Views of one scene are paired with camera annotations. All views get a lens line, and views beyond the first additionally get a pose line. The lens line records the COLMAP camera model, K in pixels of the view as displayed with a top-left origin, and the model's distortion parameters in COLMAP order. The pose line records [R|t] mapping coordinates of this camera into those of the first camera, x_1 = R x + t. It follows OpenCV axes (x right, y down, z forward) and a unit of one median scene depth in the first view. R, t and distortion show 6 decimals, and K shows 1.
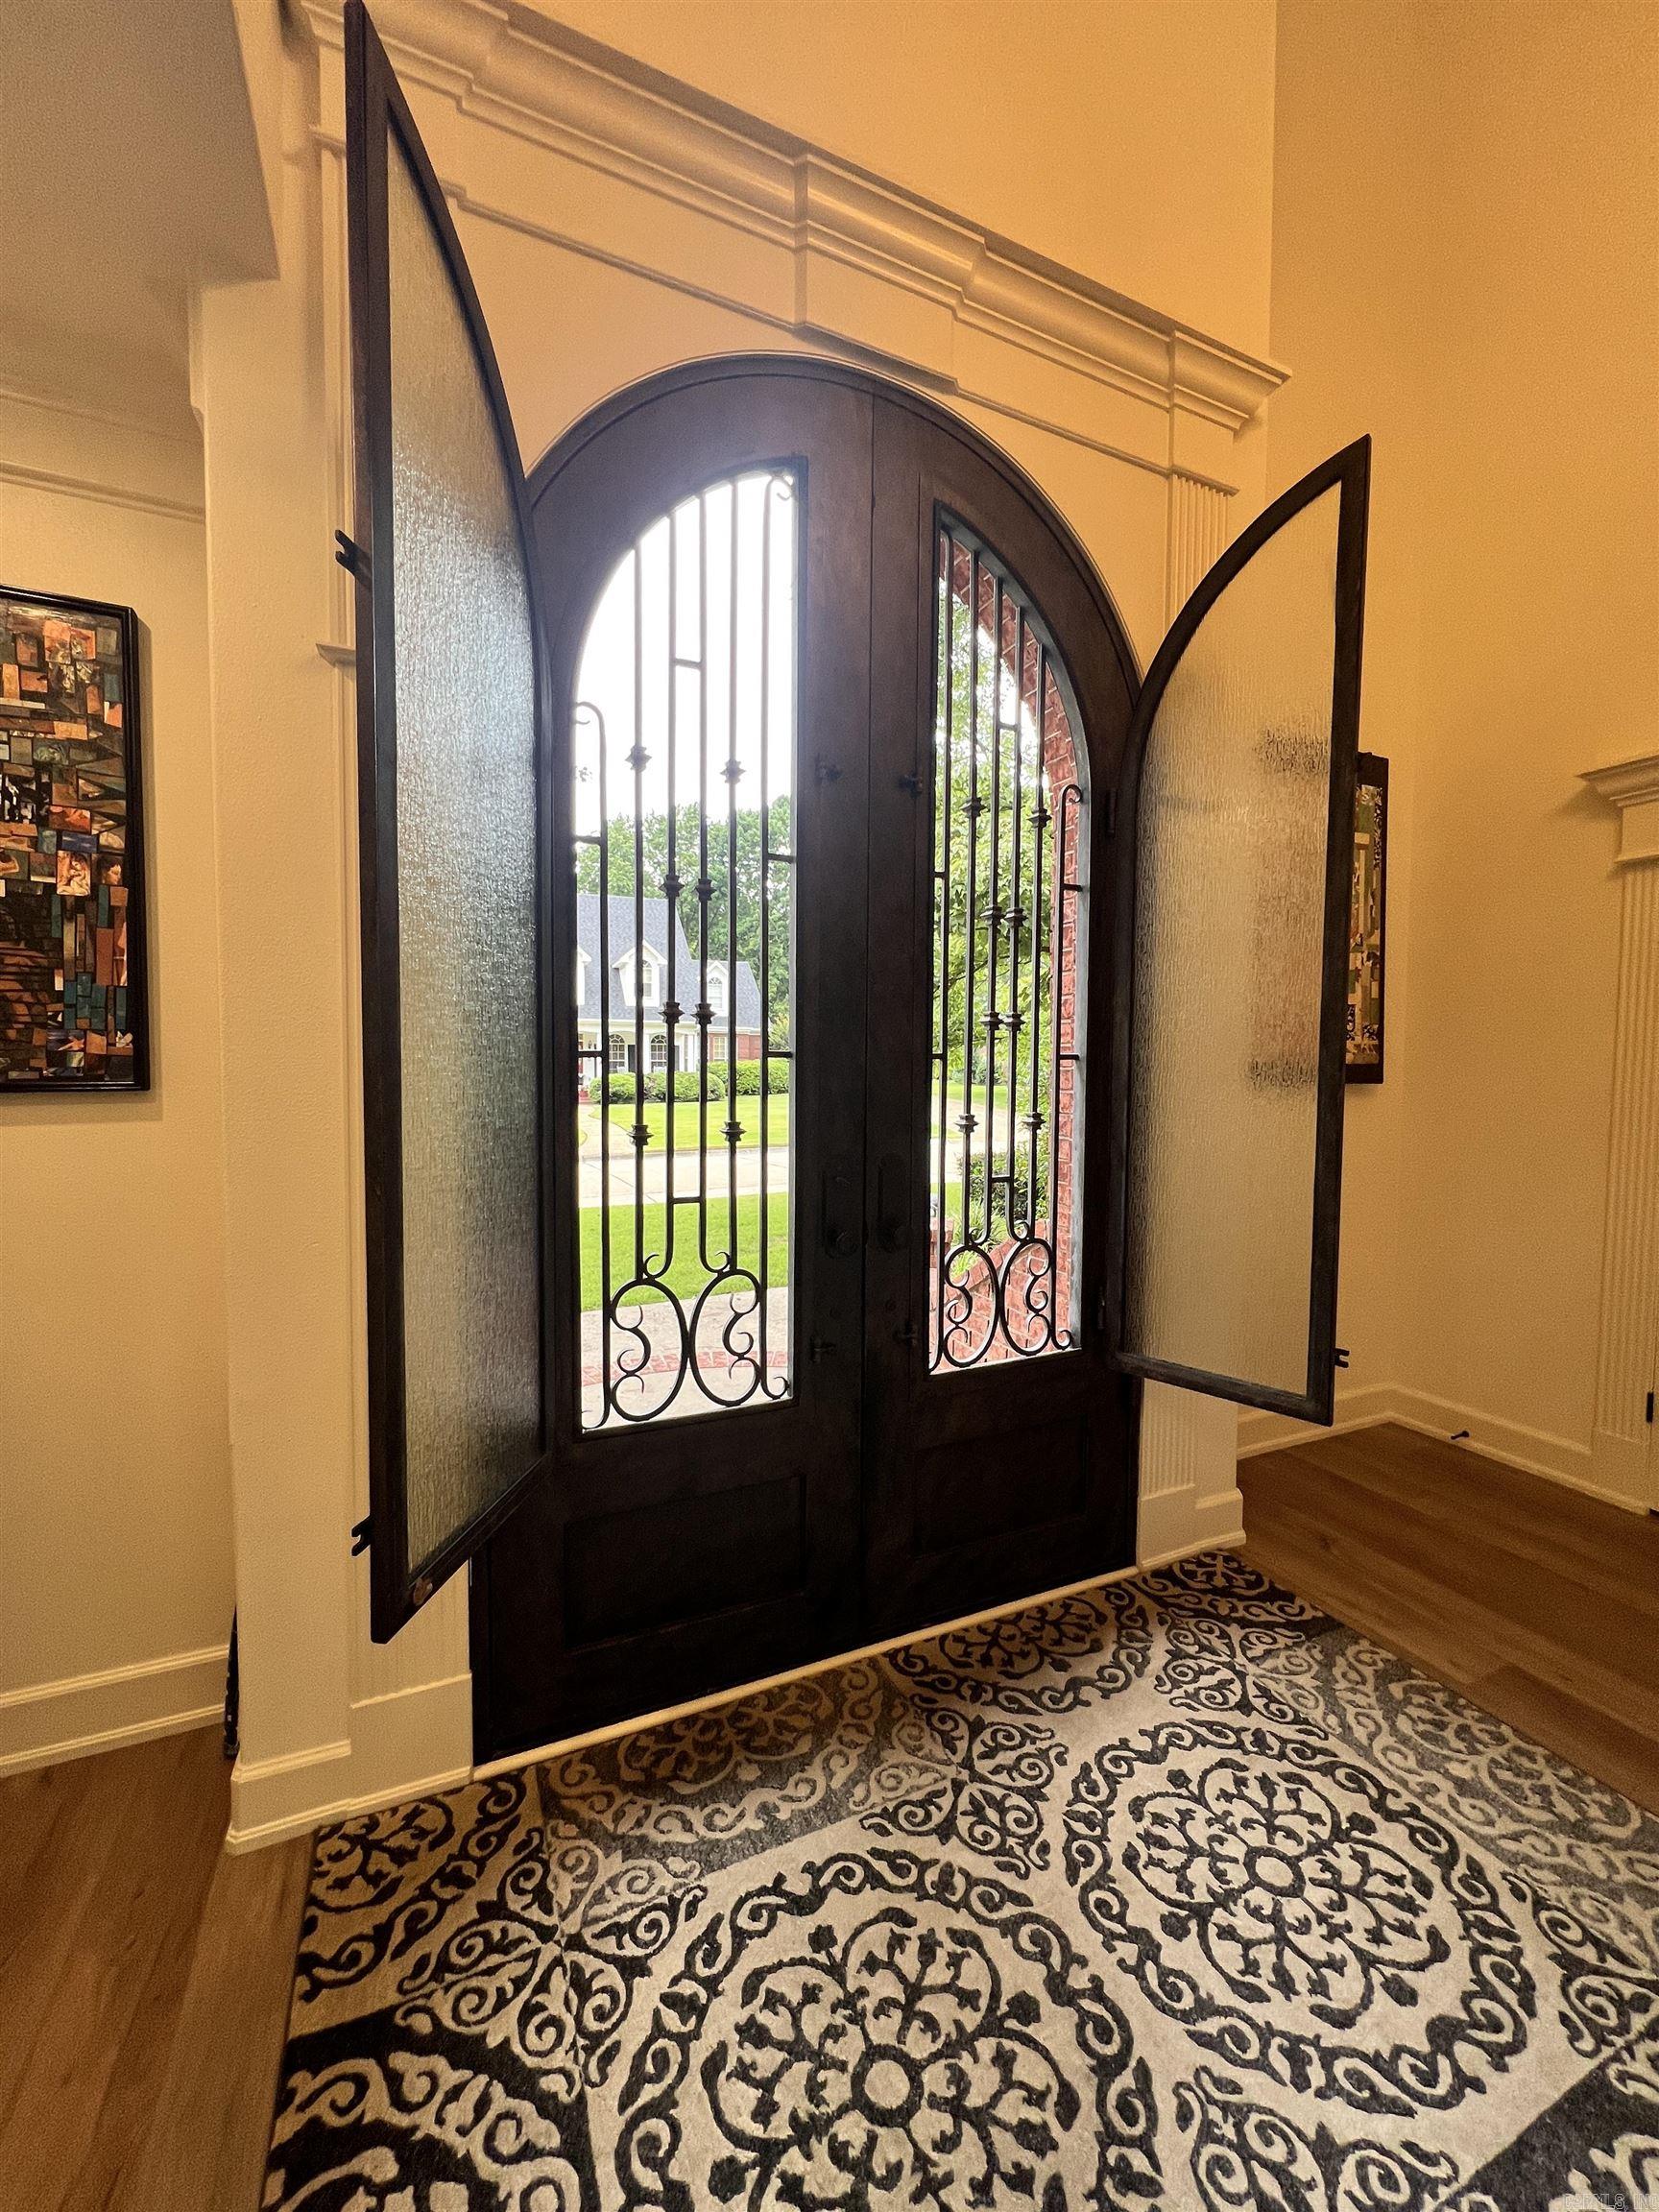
lens RADIAL K [[888.5, 0, 833.4], [0, 888.5, 1106.9], [0, 0, 1]] dist [-0.000218, 0.000400]
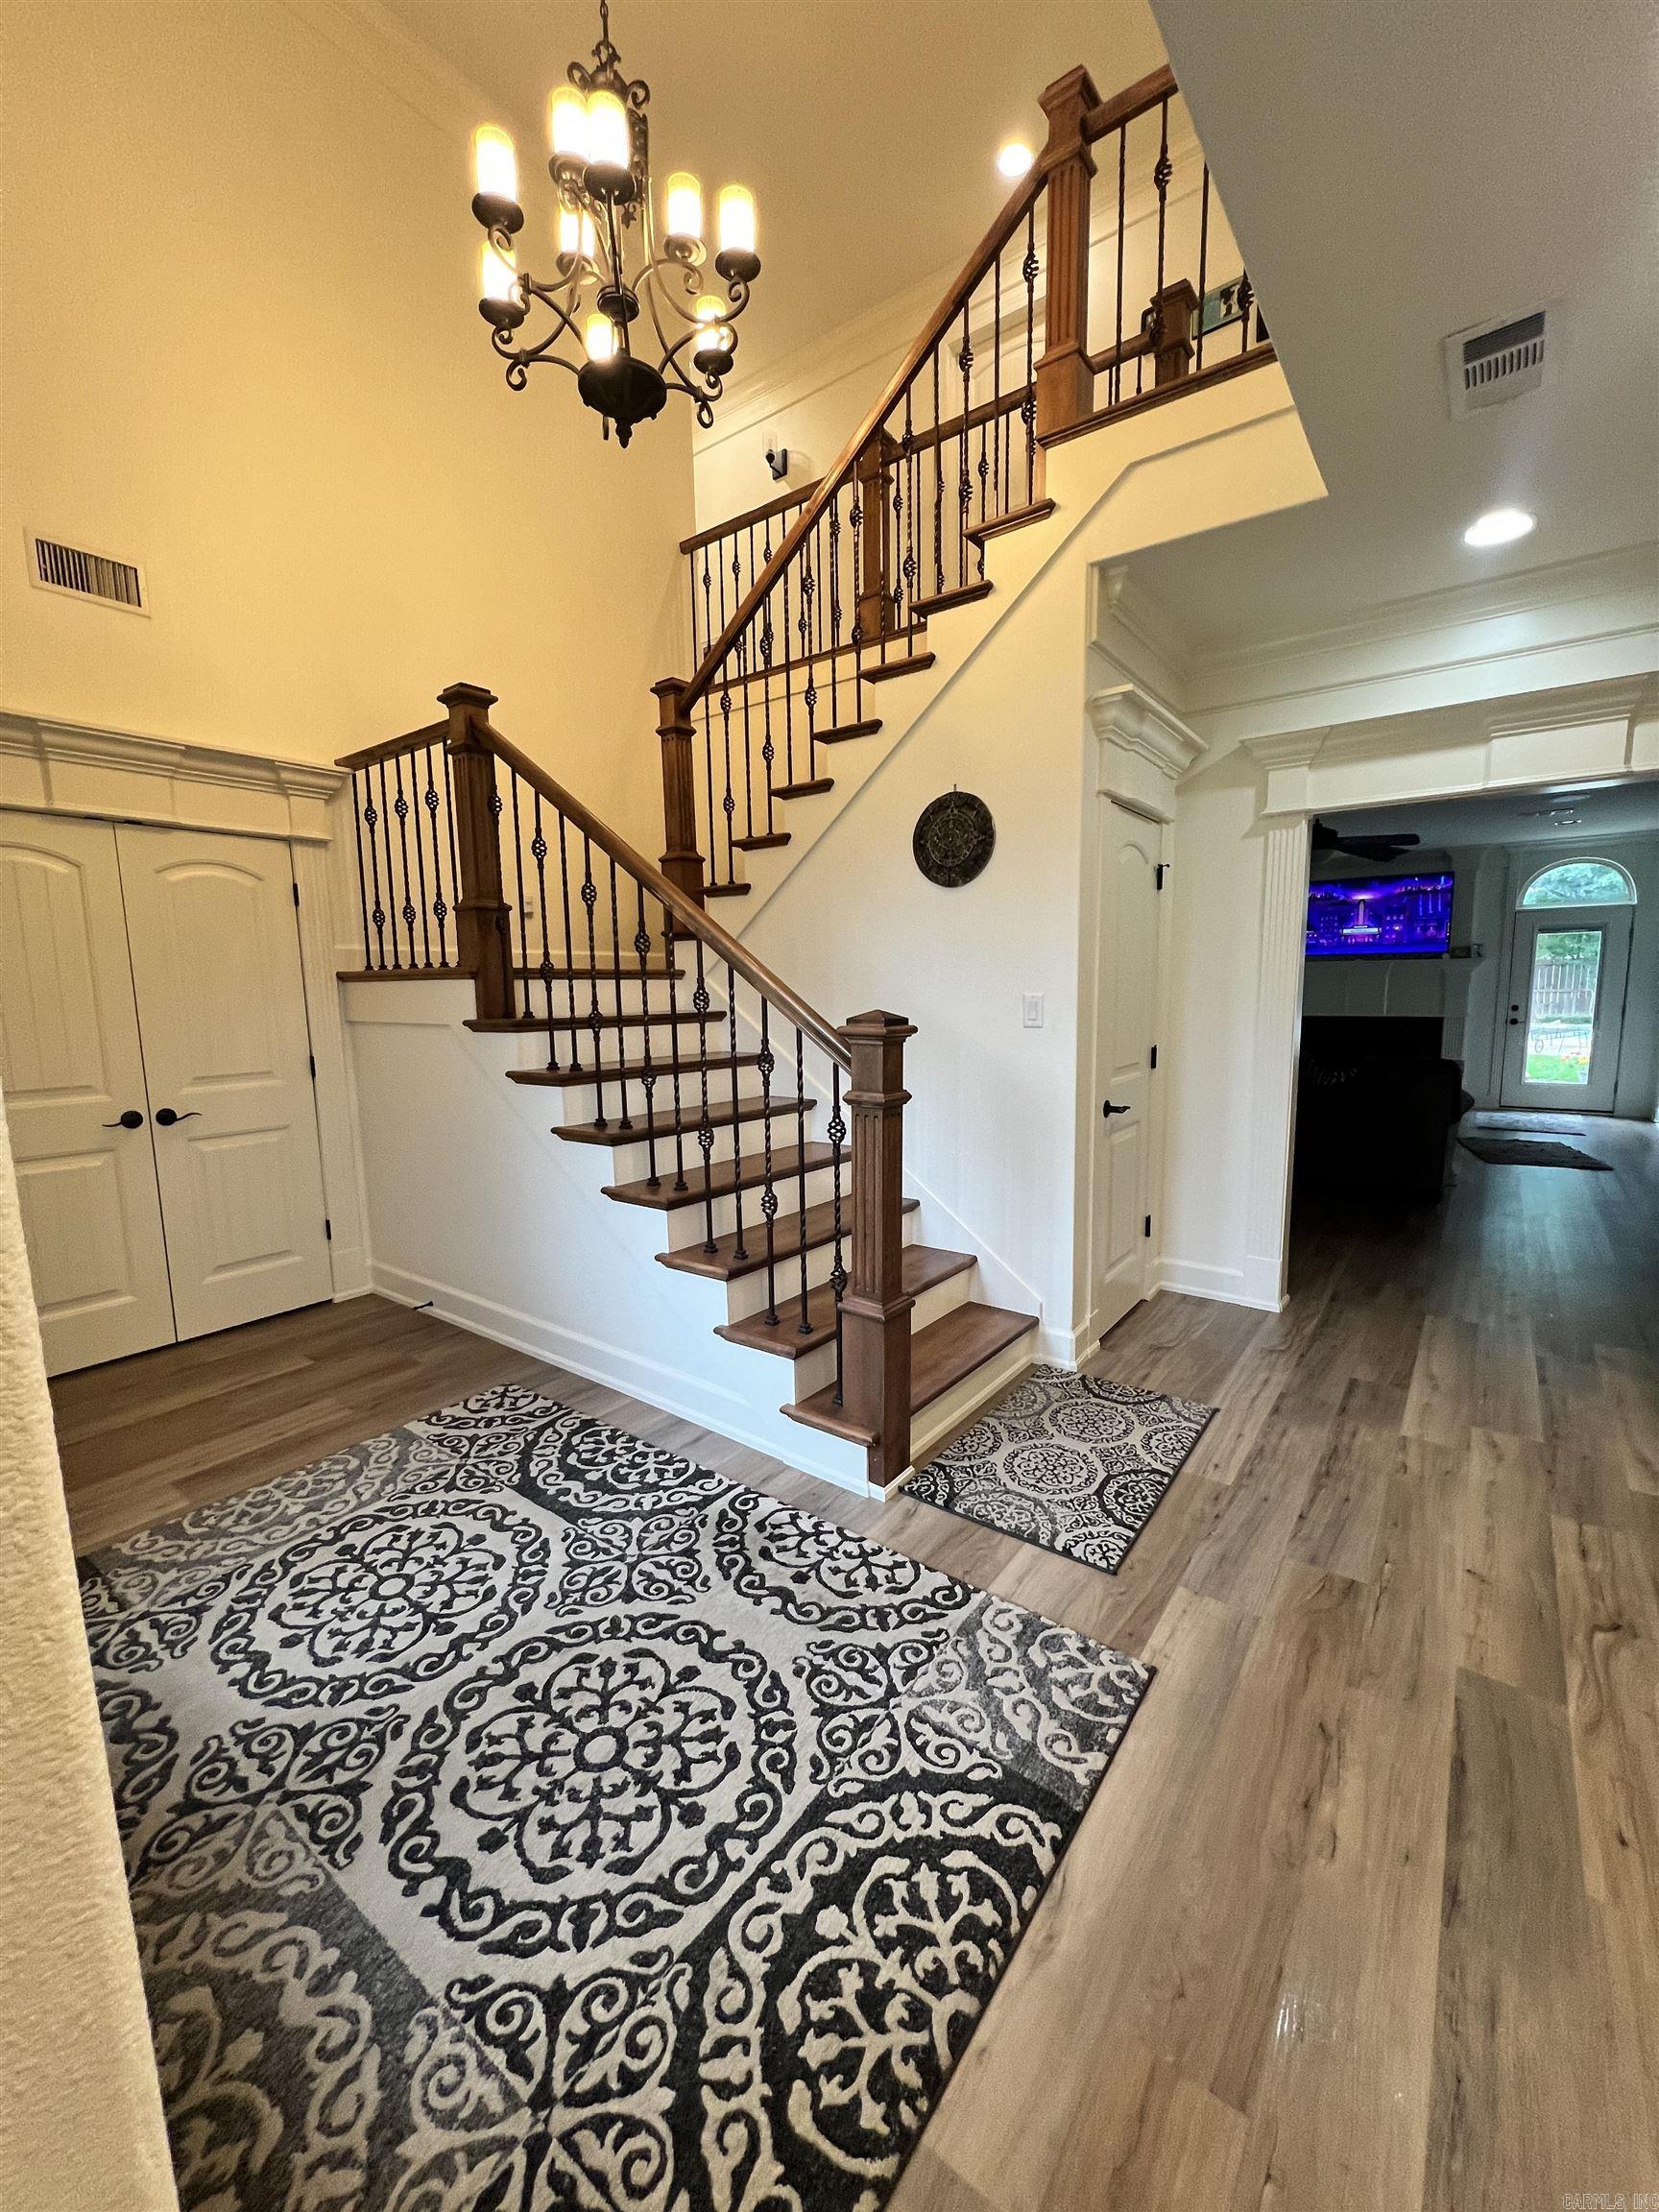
lens RADIAL K [[886.2, 0, 828.6], [0, 886.2, 1105.8], [0, 0, 1]] dist [0.001616, 0.000276]
pose [[-0.468345, -0.117807, 0.875657, -1.033643], [0.060834, 0.984420, 0.164976, -0.053046], [-0.881449, 0.130535, -0.453882, 1.047877]]
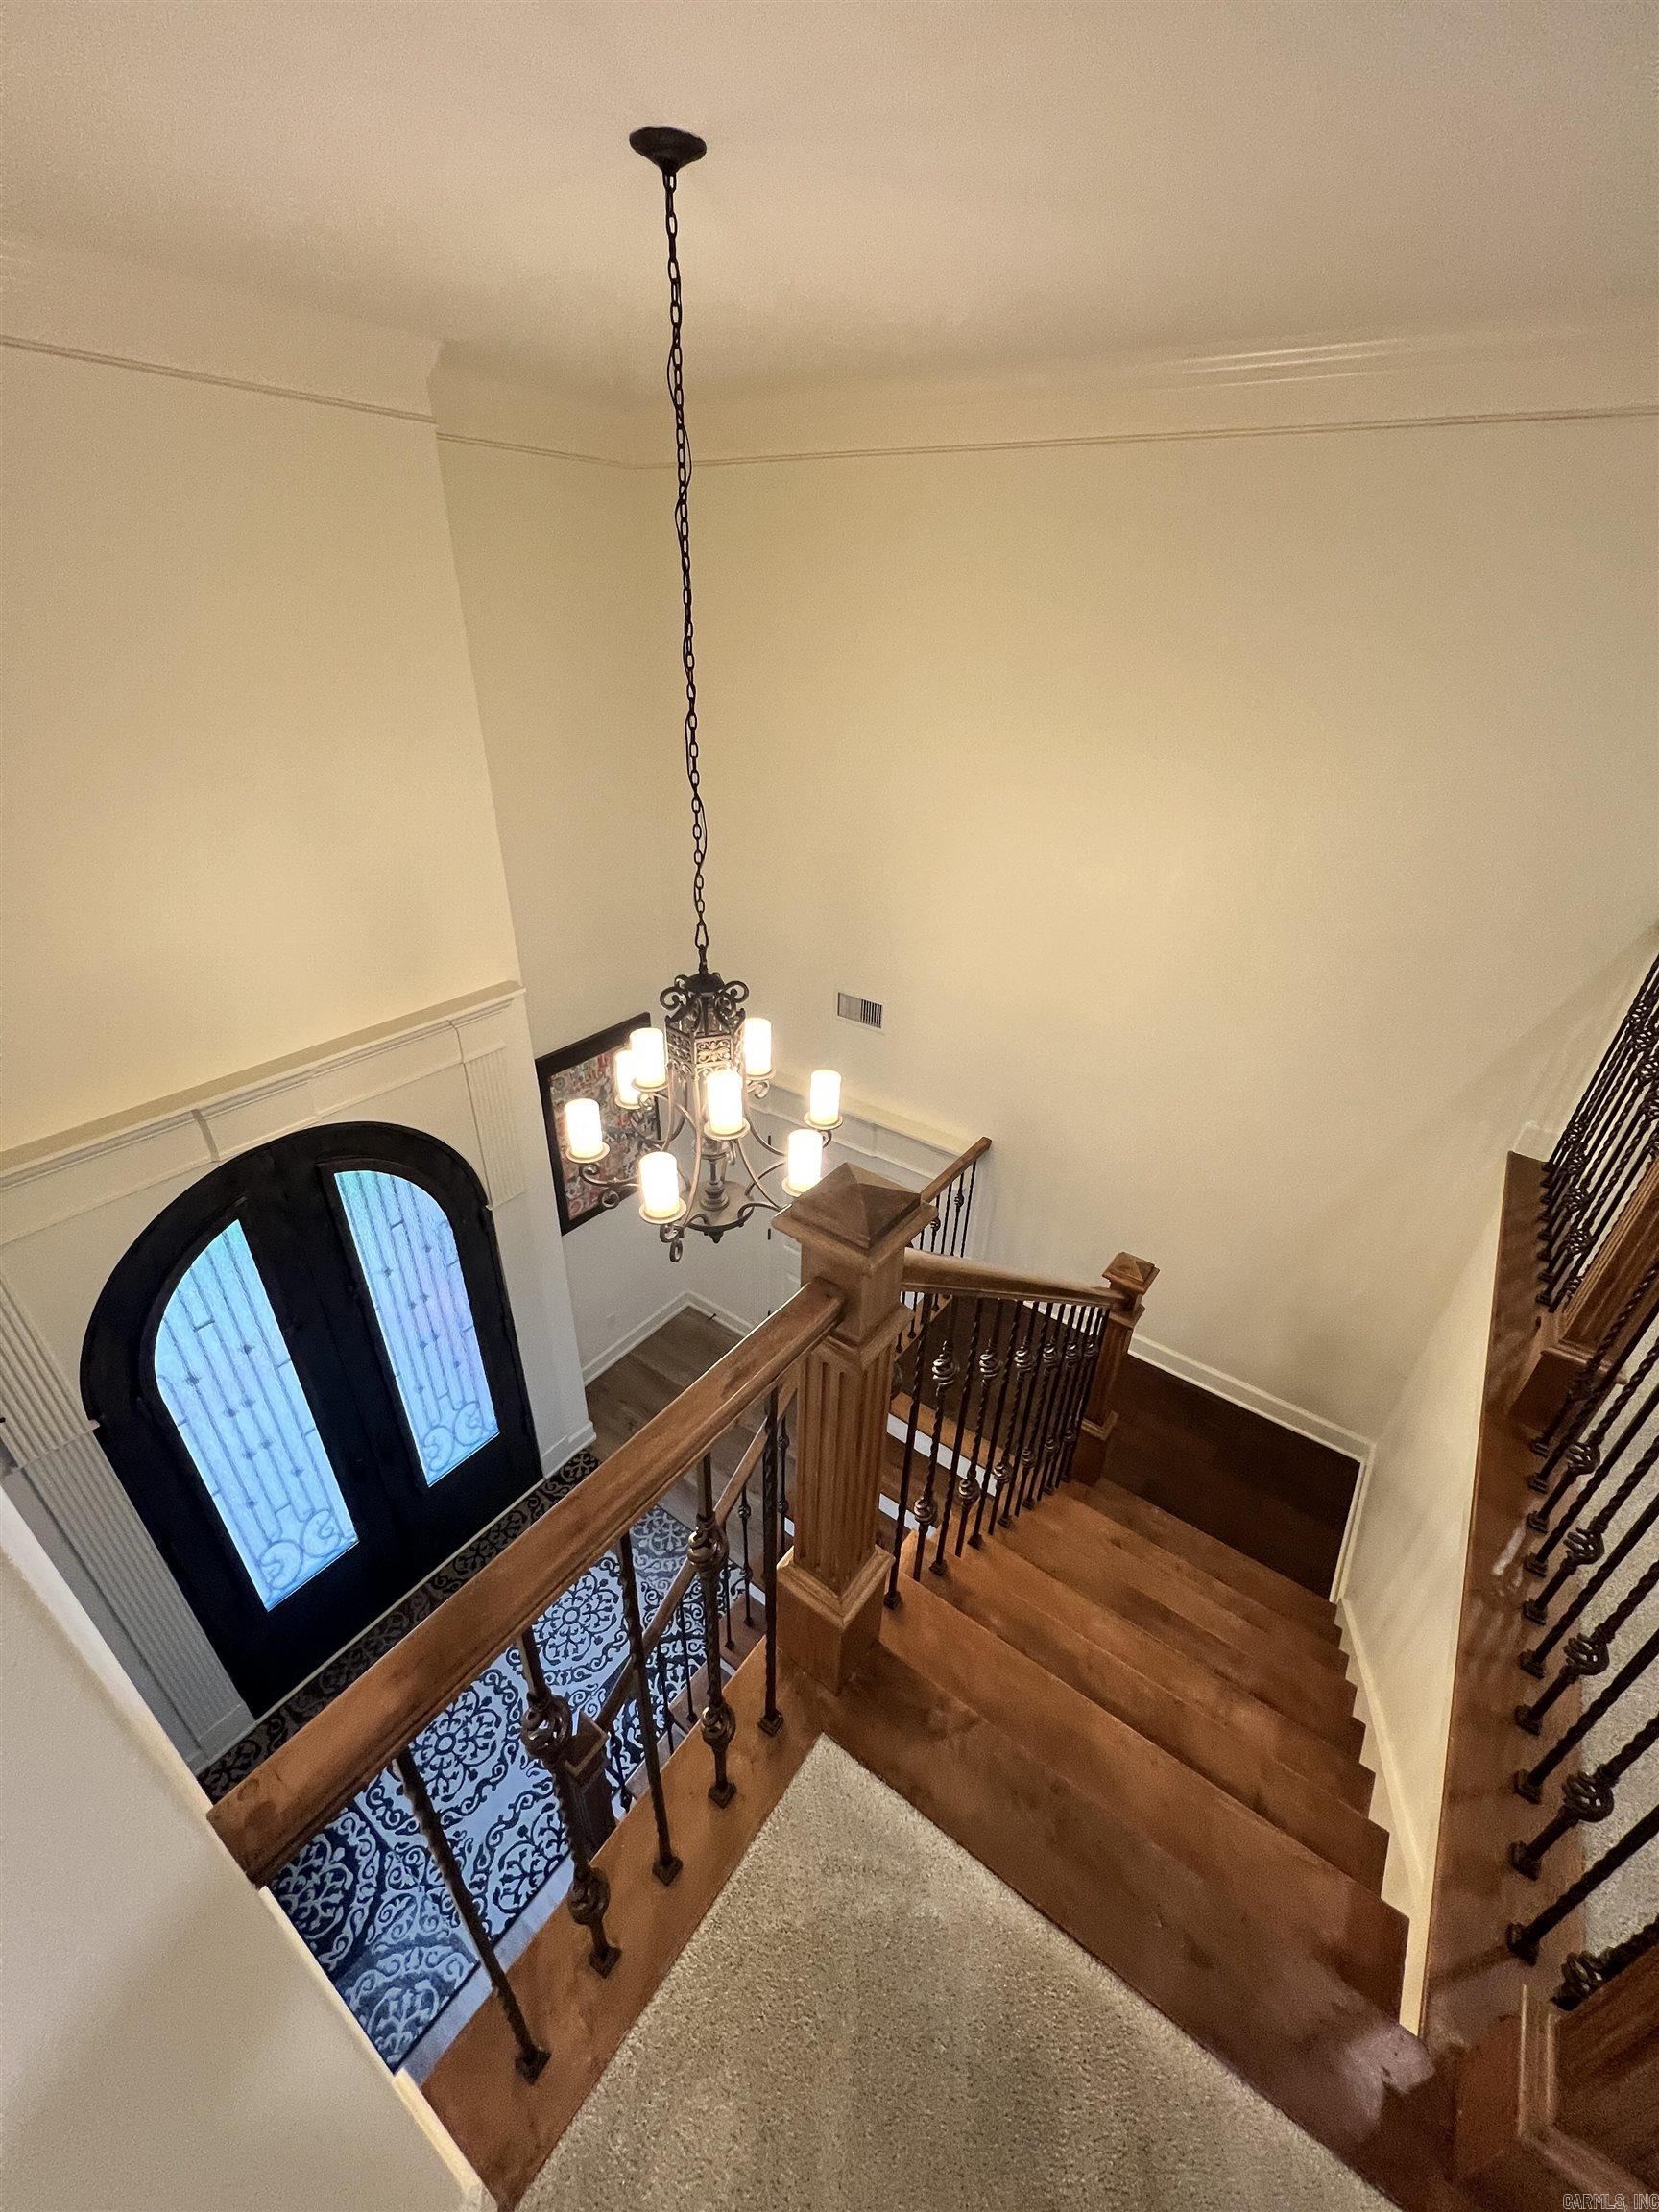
lens RADIAL K [[886.2, 0, 824.7], [0, 886.2, 1108.9], [0, 0, 1]] dist [0.001616, 0.000276]
pose [[0.873361, -0.229406, 0.429667, 0.388520], [0.004376, 0.885799, 0.464048, -2.419242], [-0.487054, -0.403401, 0.774626, -1.262767]]
